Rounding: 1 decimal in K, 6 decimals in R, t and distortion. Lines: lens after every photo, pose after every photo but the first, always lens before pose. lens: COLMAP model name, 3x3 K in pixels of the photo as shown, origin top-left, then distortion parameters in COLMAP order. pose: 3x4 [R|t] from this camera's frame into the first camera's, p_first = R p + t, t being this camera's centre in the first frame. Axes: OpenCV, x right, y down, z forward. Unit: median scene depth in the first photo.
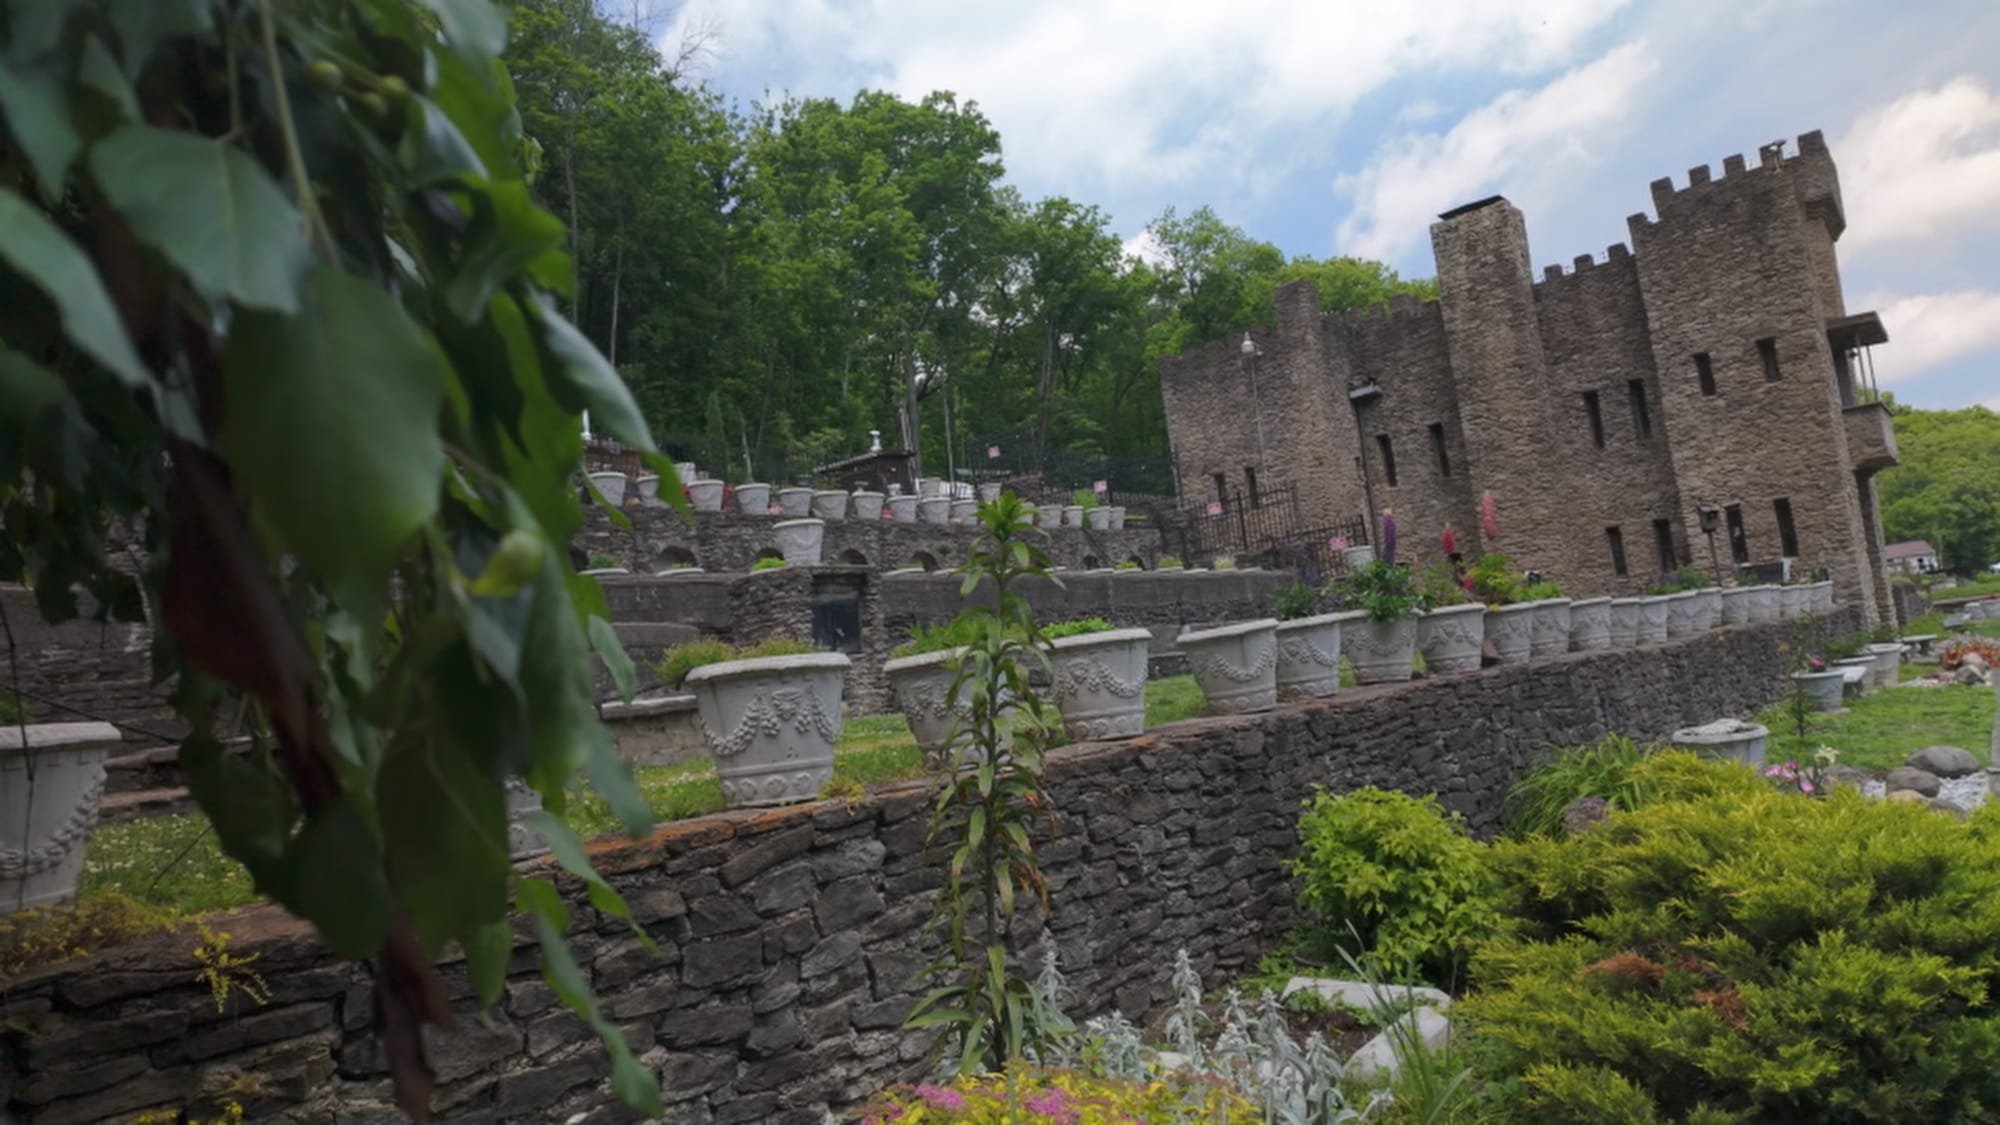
lens RADIAL K [[1157.2, 0, 1007.6], [0, 1157.2, 574.4], [0, 0, 1]] dist [0.107103, -0.174140]
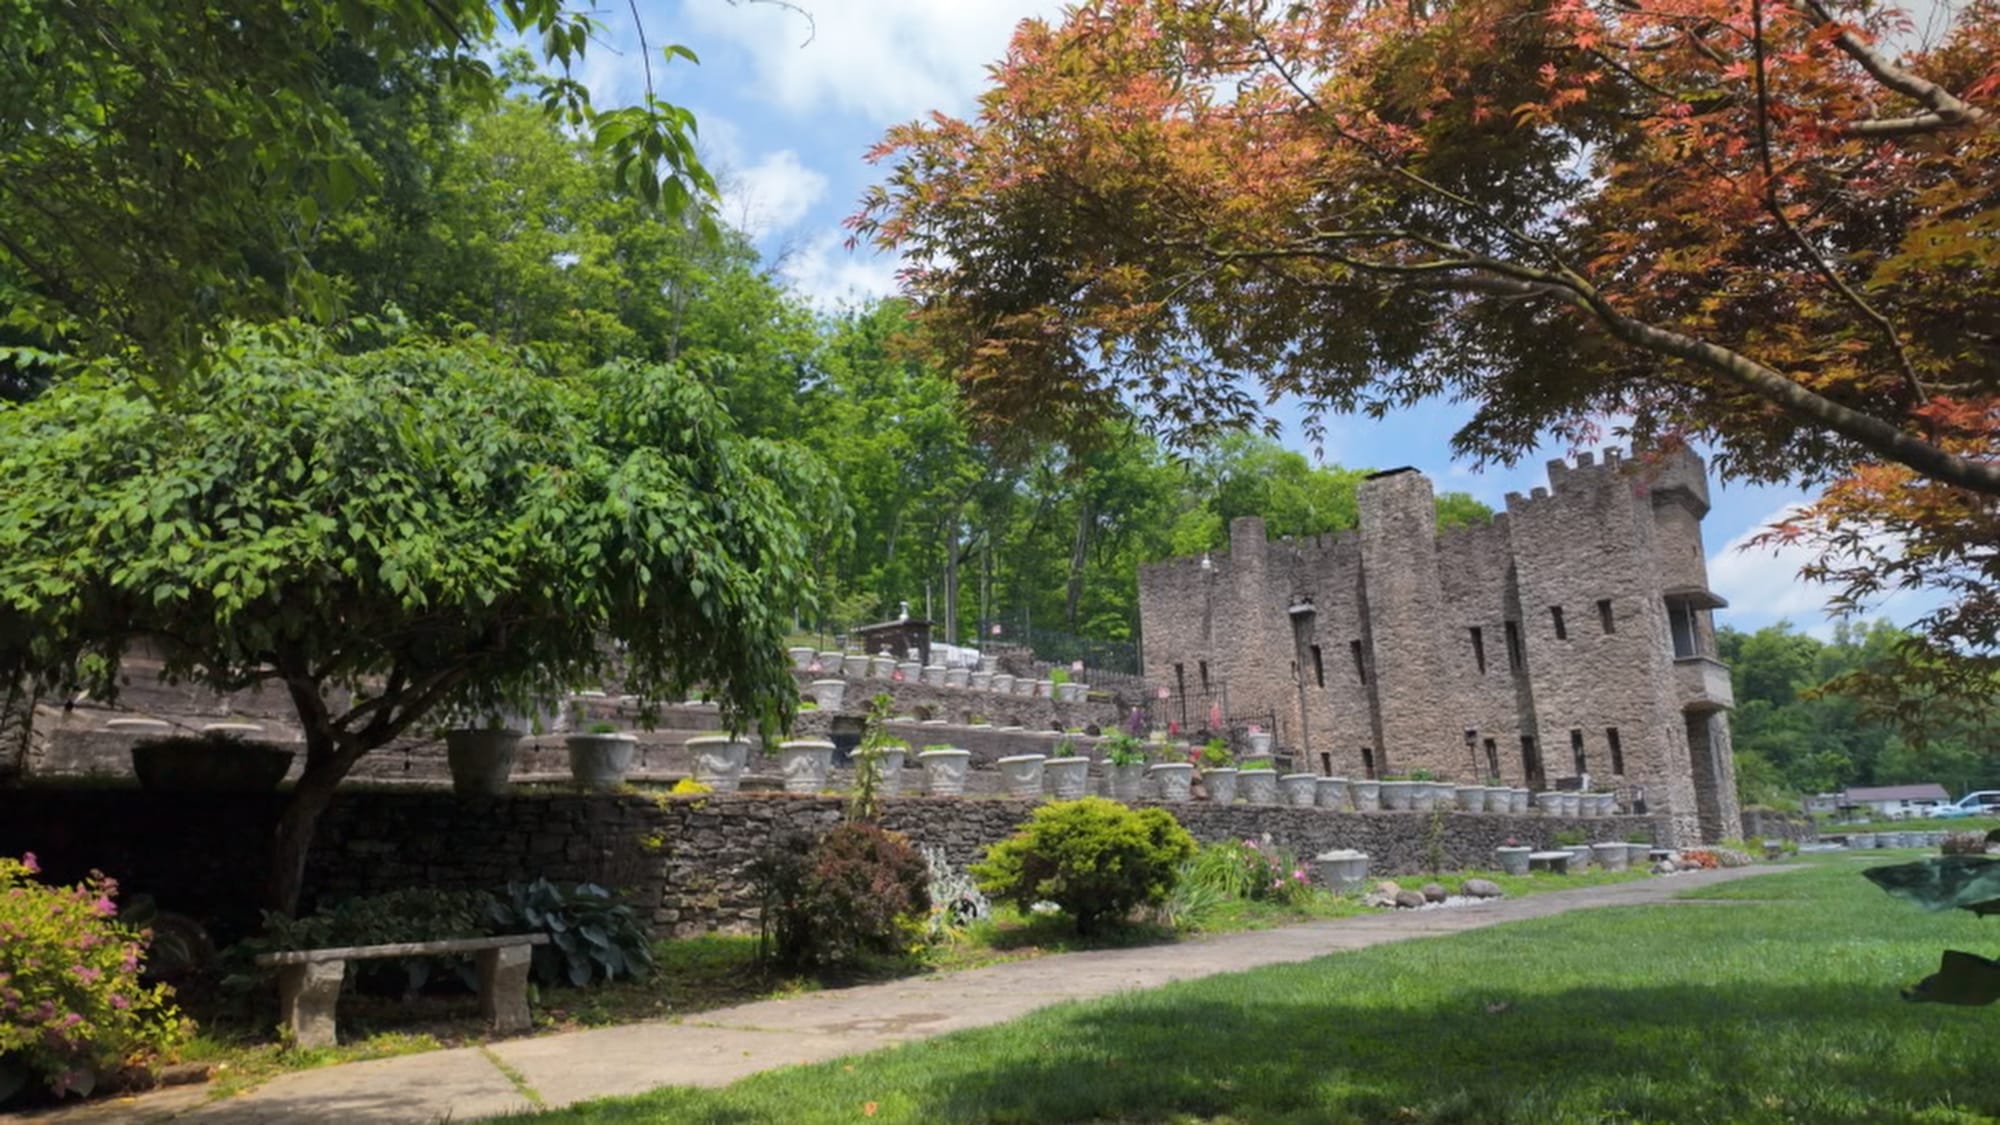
lens RADIAL K [[1157.2, 0, 1007.6], [0, 1157.2, 574.4], [0, 0, 1]] dist [0.107103, -0.174140]
pose [[0.995498, 0.086031, -0.039775, 0.046733], [-0.090650, 0.986754, -0.134530, 0.000670], [0.027674, 0.137530, 0.990111, -0.240351]]
